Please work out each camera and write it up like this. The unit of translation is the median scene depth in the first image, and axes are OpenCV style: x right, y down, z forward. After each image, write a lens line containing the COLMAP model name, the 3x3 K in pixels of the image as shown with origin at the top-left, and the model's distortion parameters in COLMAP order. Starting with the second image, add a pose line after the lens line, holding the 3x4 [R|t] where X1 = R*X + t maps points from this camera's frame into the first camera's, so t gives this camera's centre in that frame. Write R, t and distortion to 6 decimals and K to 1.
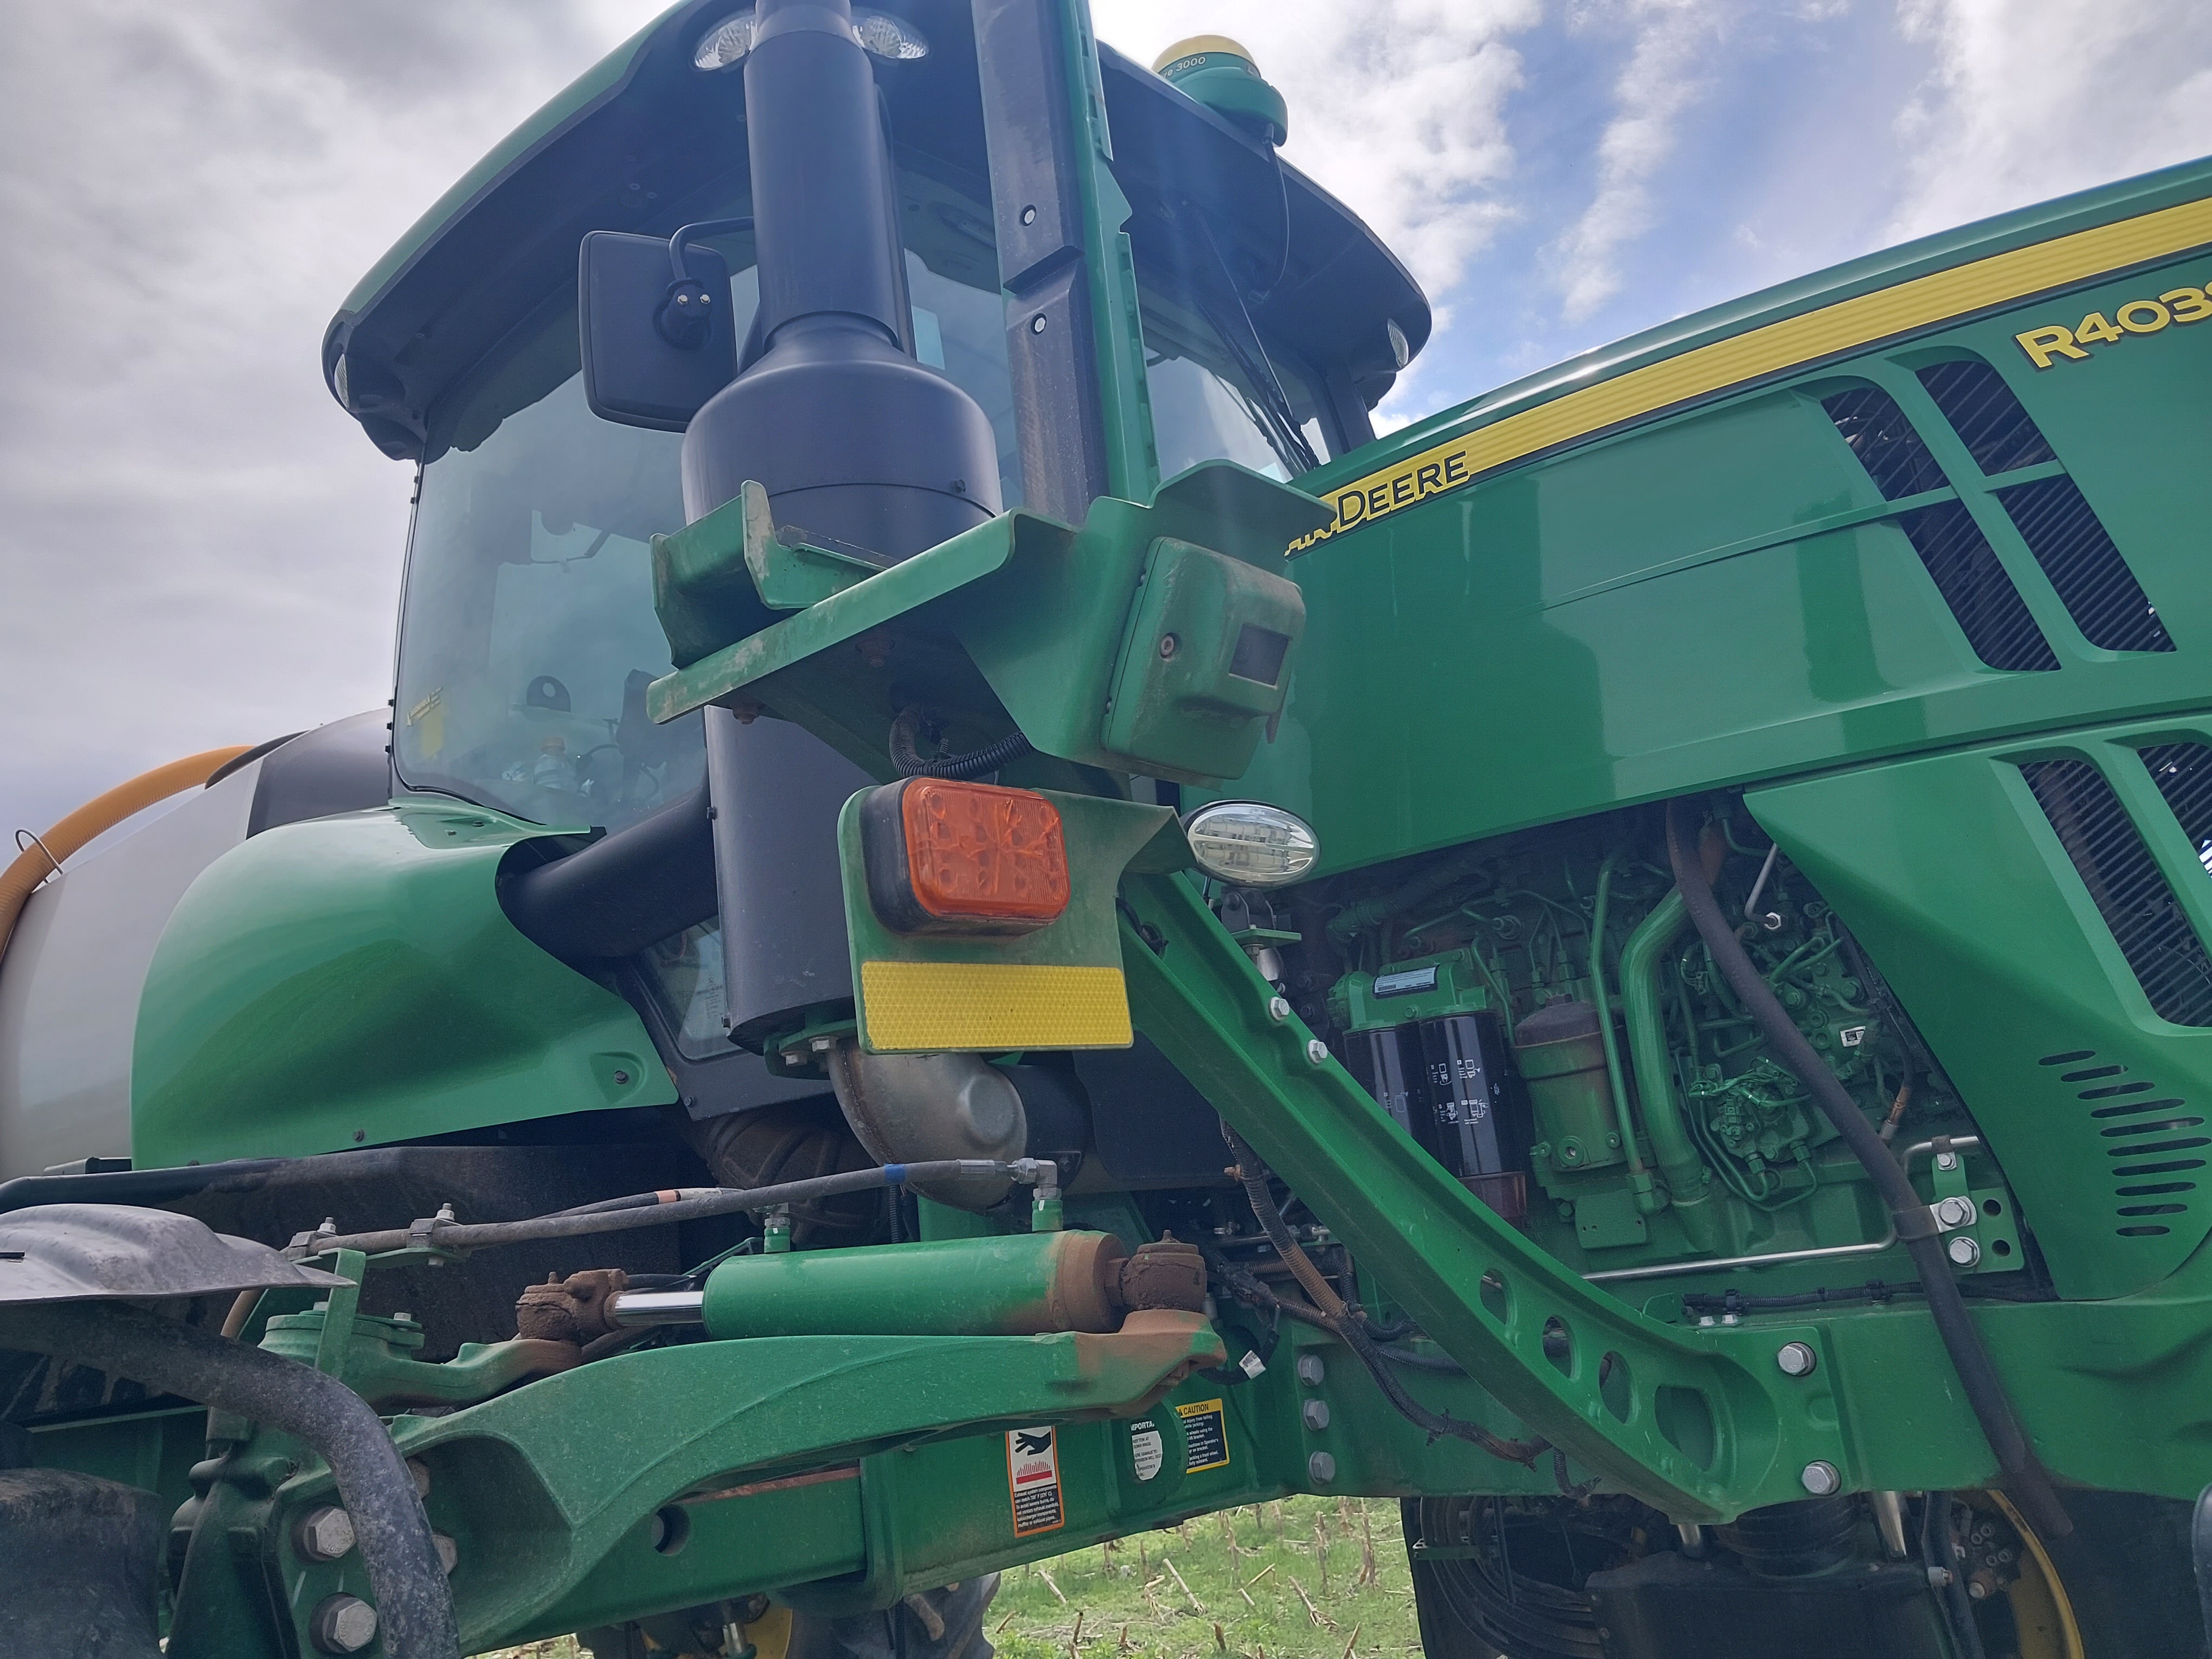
lens RADIAL K [[1736.1, 0, 1106.5], [0, 1736.1, 809.1], [0, 0, 1]] dist [0.014836, -0.019763]
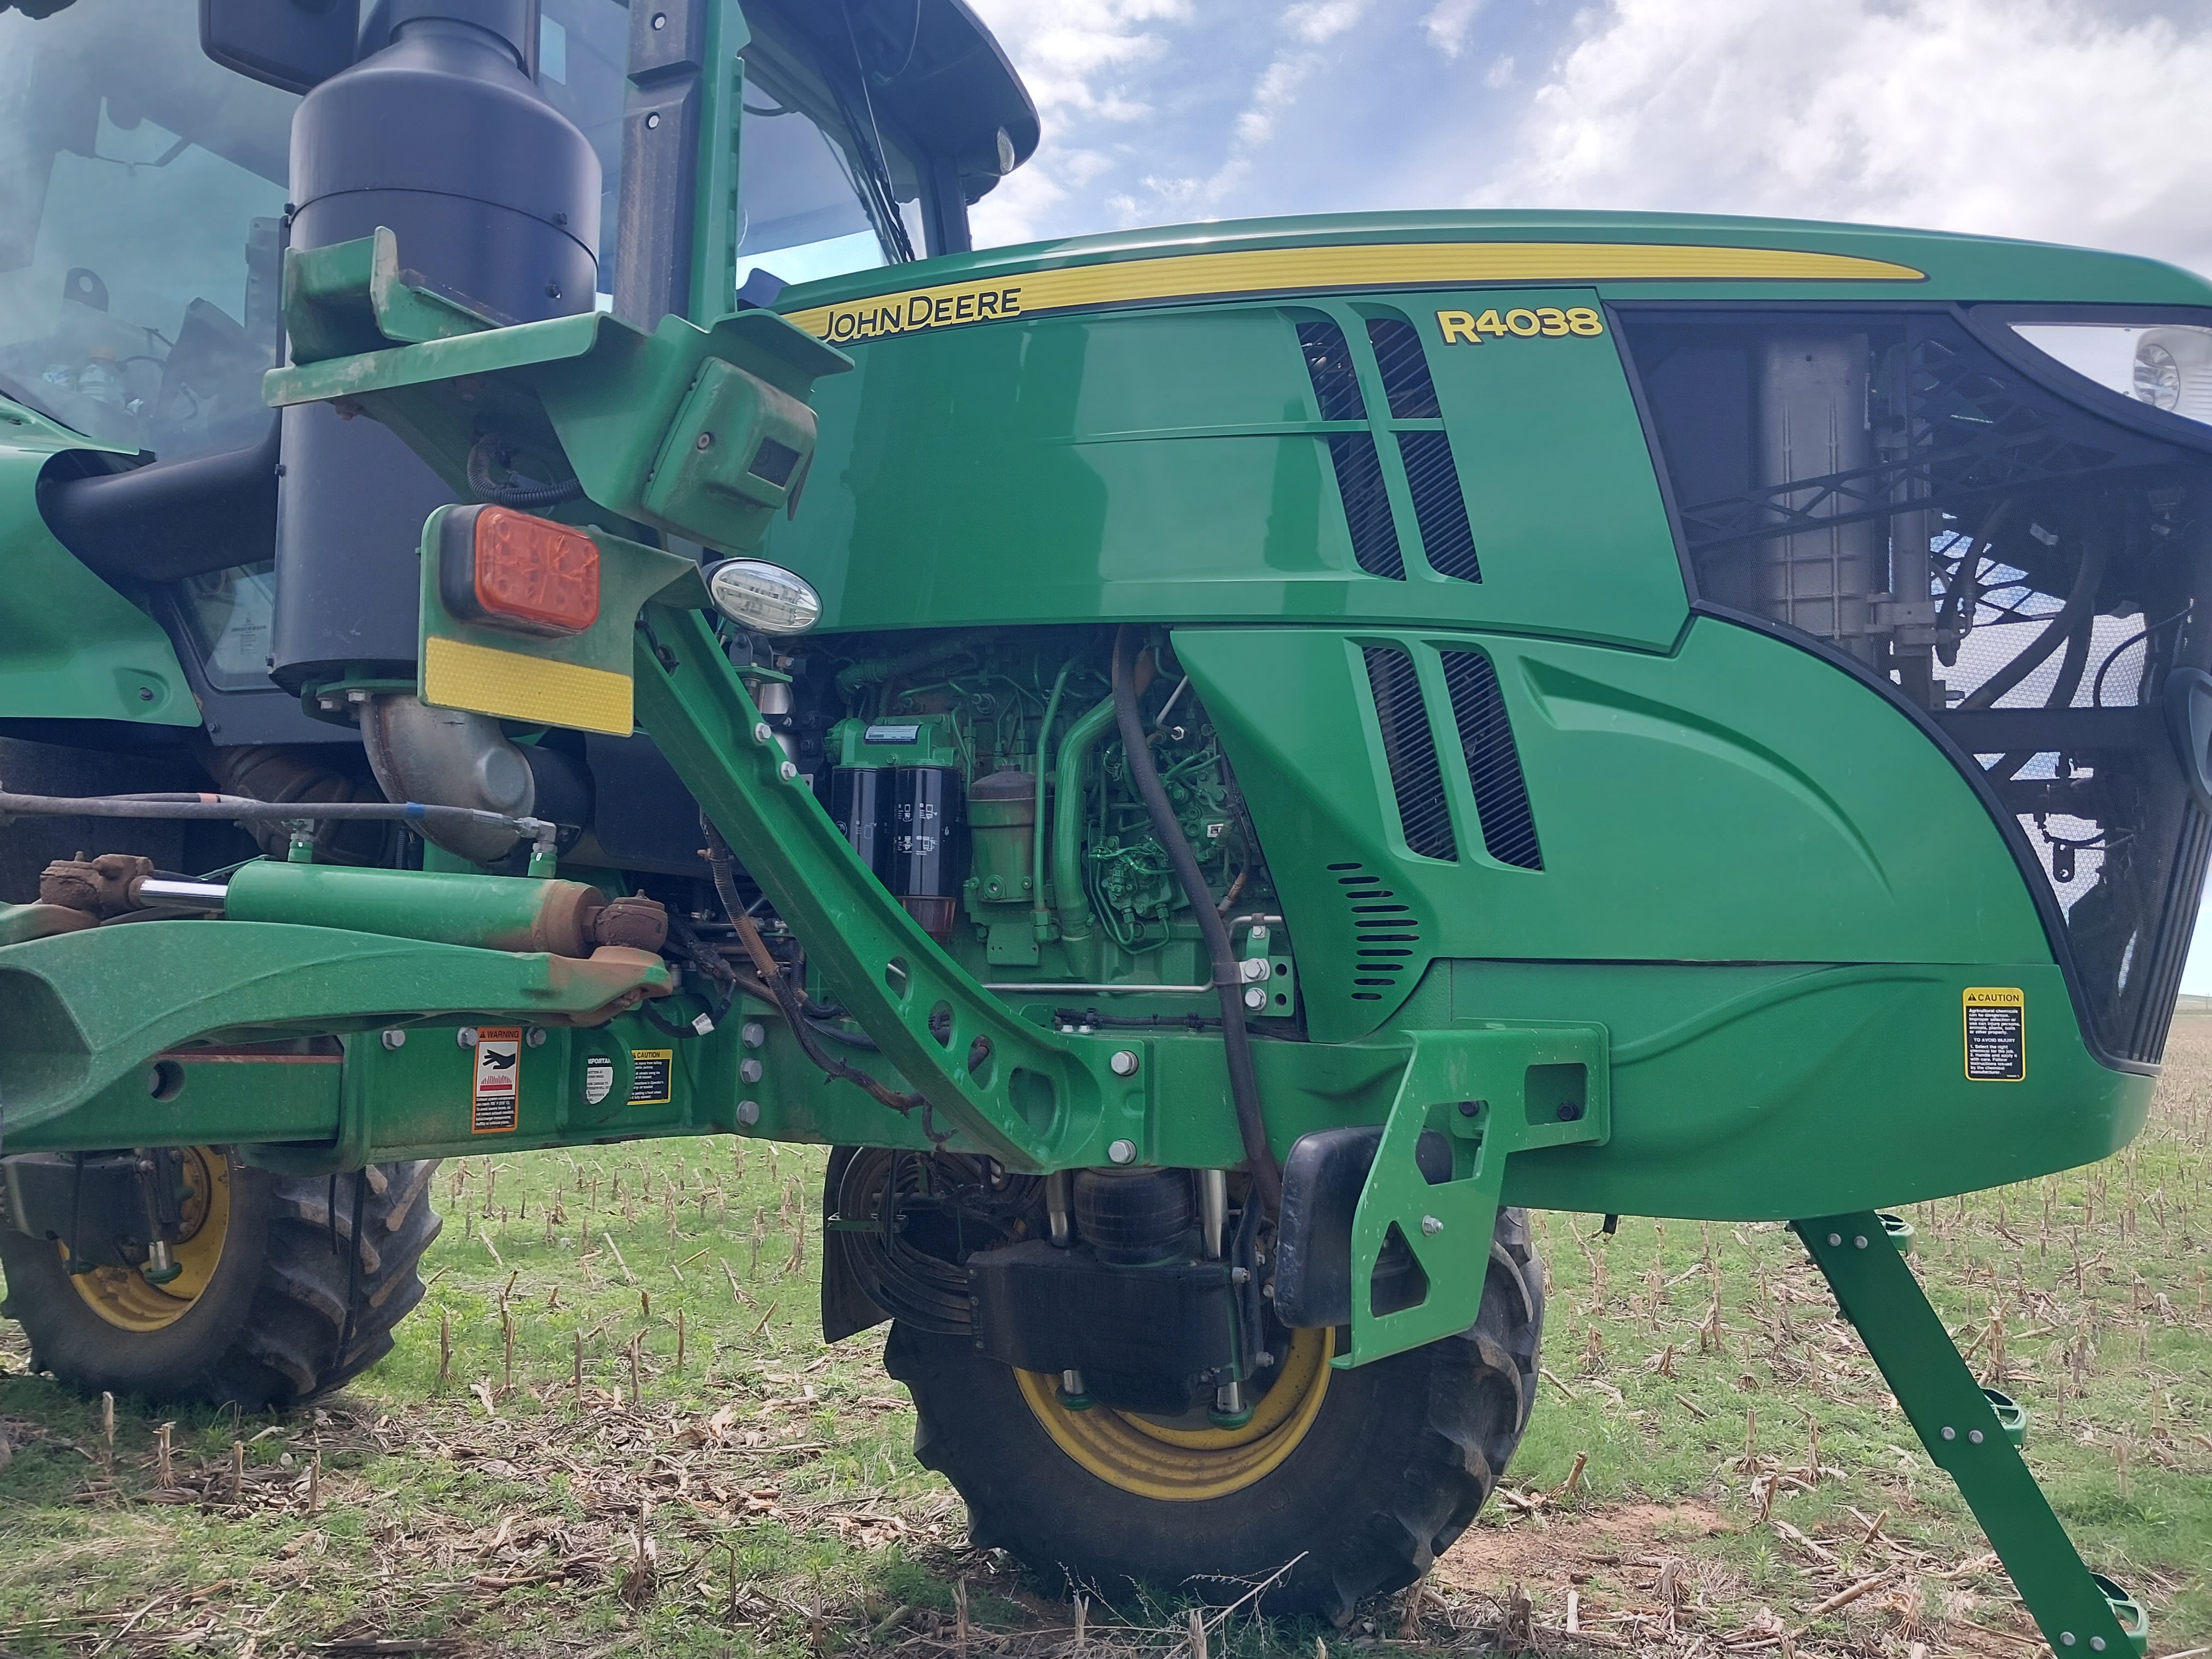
lens RADIAL K [[1736.1, 0, 1099.8], [0, 1736.1, 814.5], [0, 0, 1]] dist [0.014836, -0.019763]
pose [[0.952238, 0.156585, 0.262153, 0.010236], [-0.193535, 0.973542, 0.121489, -0.019529], [-0.236193, -0.166422, 0.957349, -0.203749]]
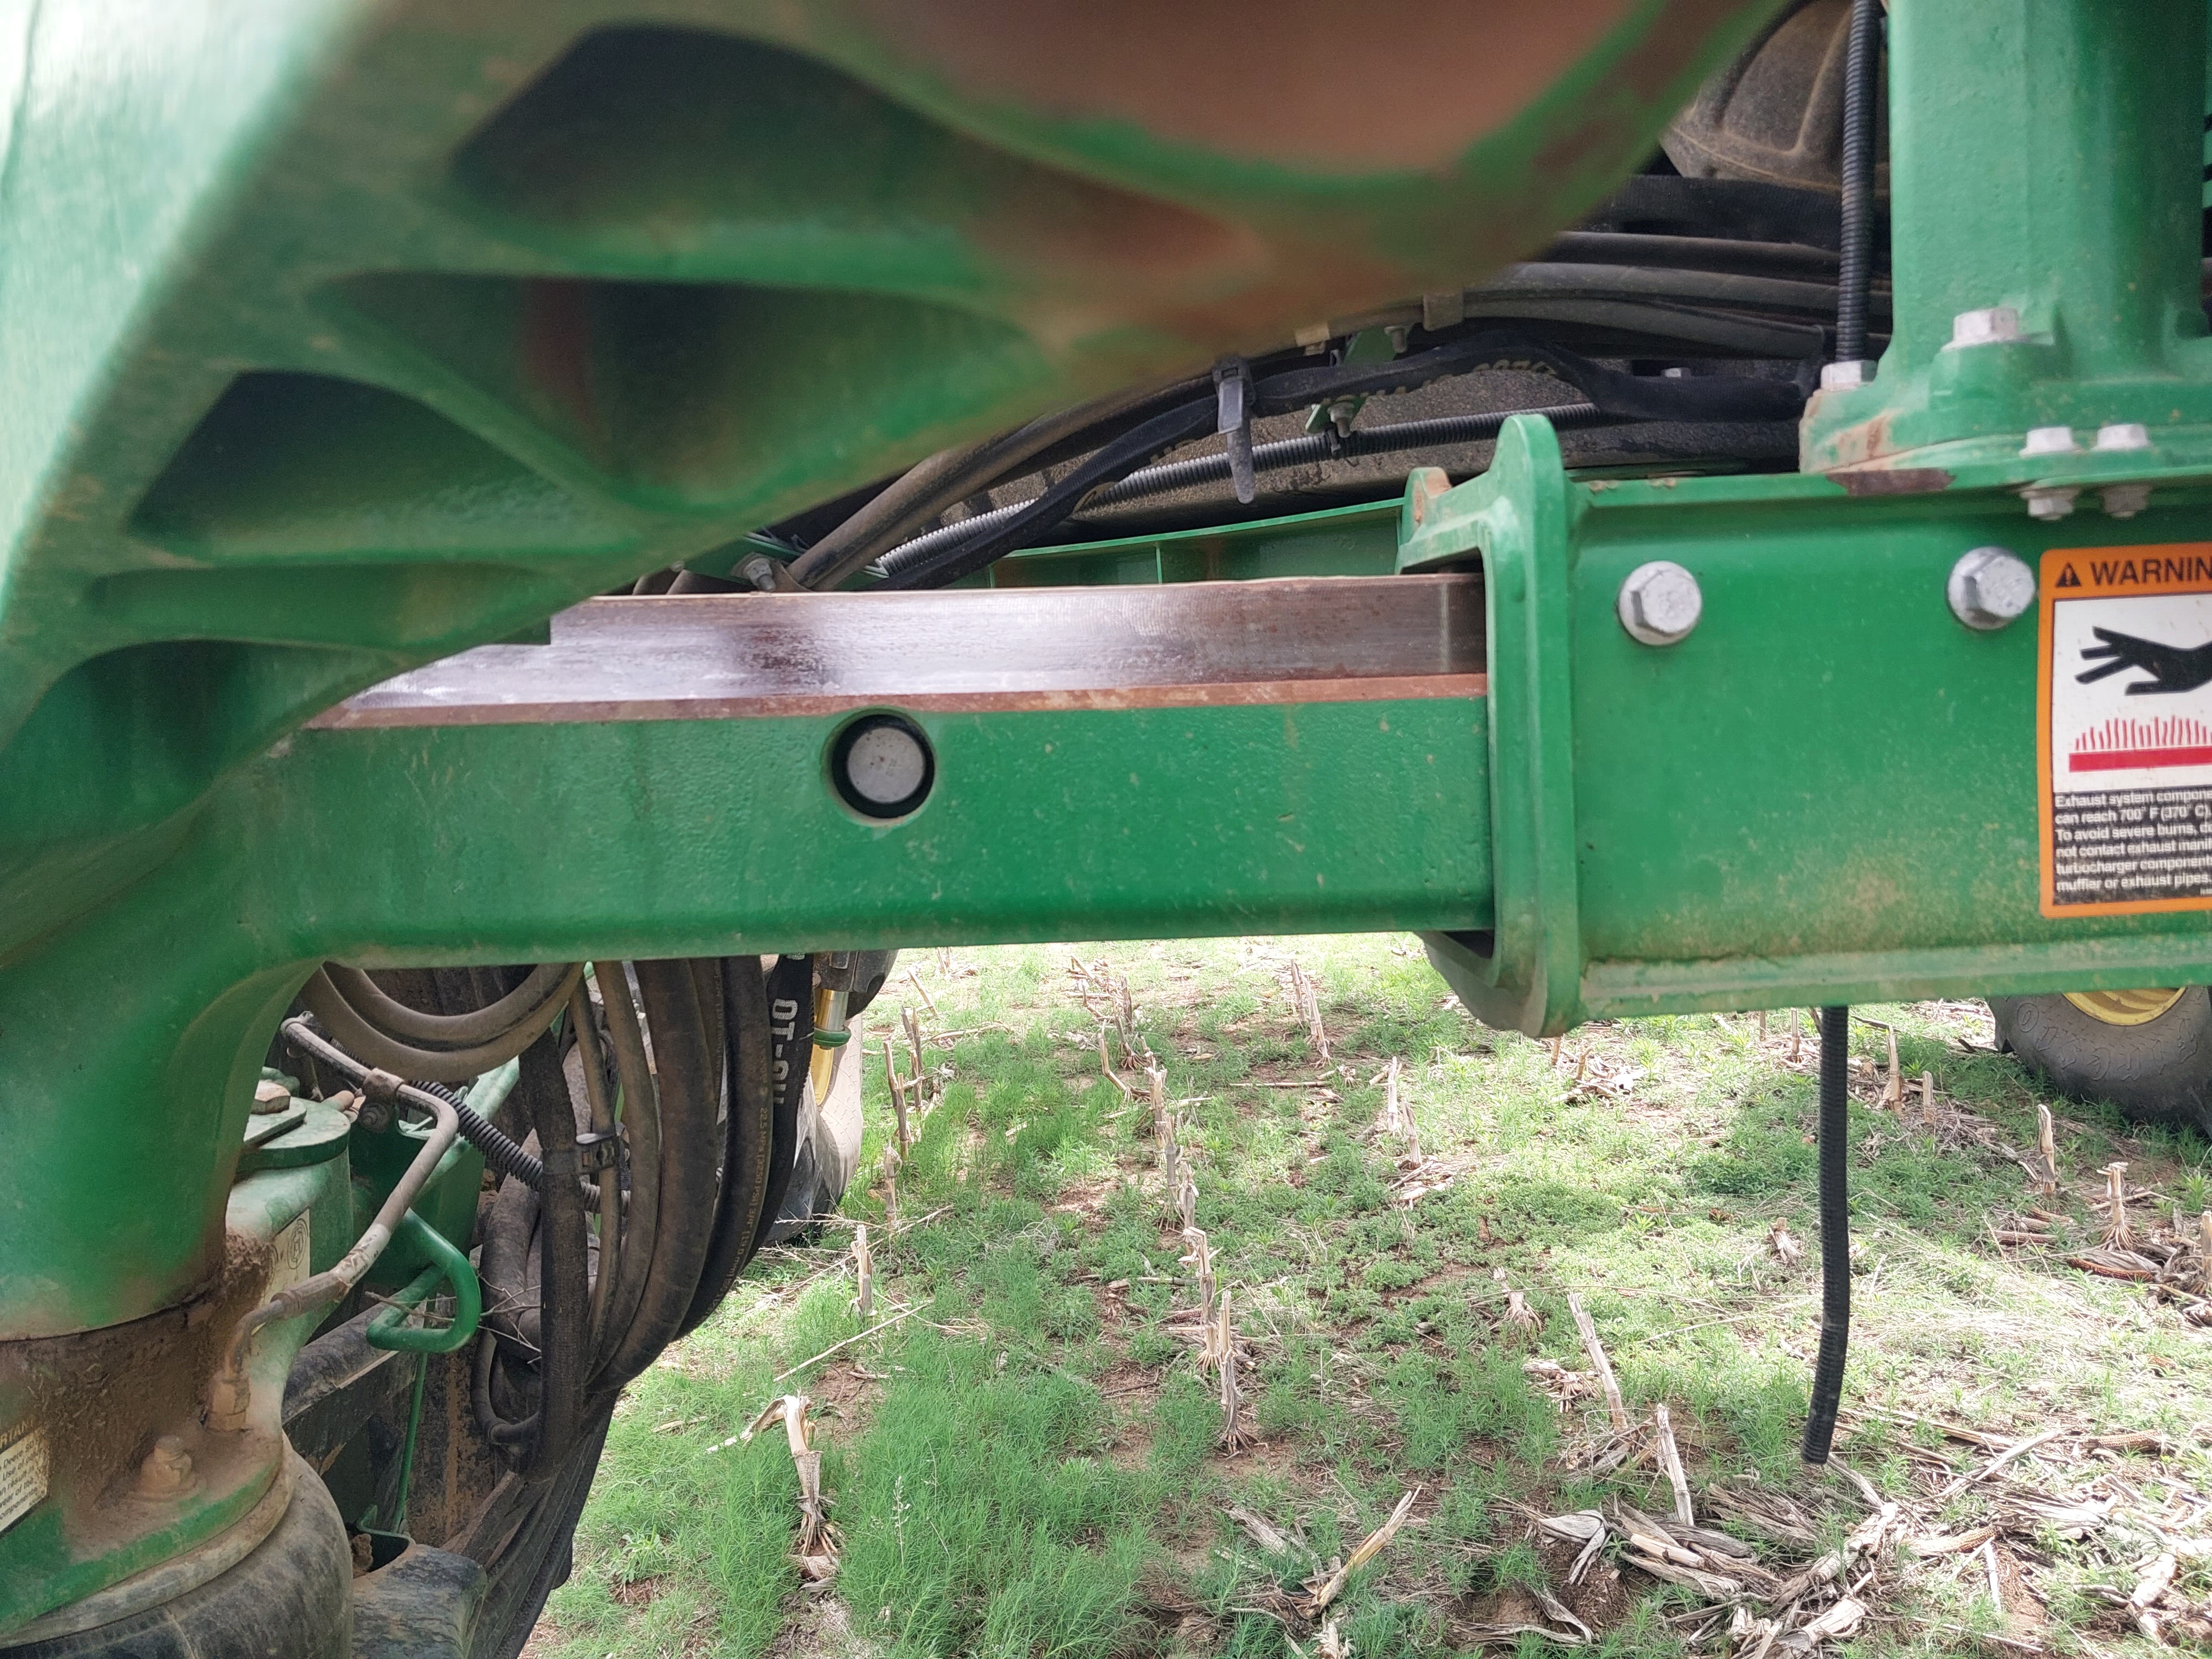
lens RADIAL K [[1736.1, 0, 1109.6], [0, 1736.1, 839.5], [0, 0, 1]] dist [0.014836, -0.019763]
pose [[0.689225, 0.142437, -0.710408, 0.063780], [0.174342, 0.919076, 0.353418, 0.257089], [0.703259, -0.367438, 0.608618, 0.681980]]
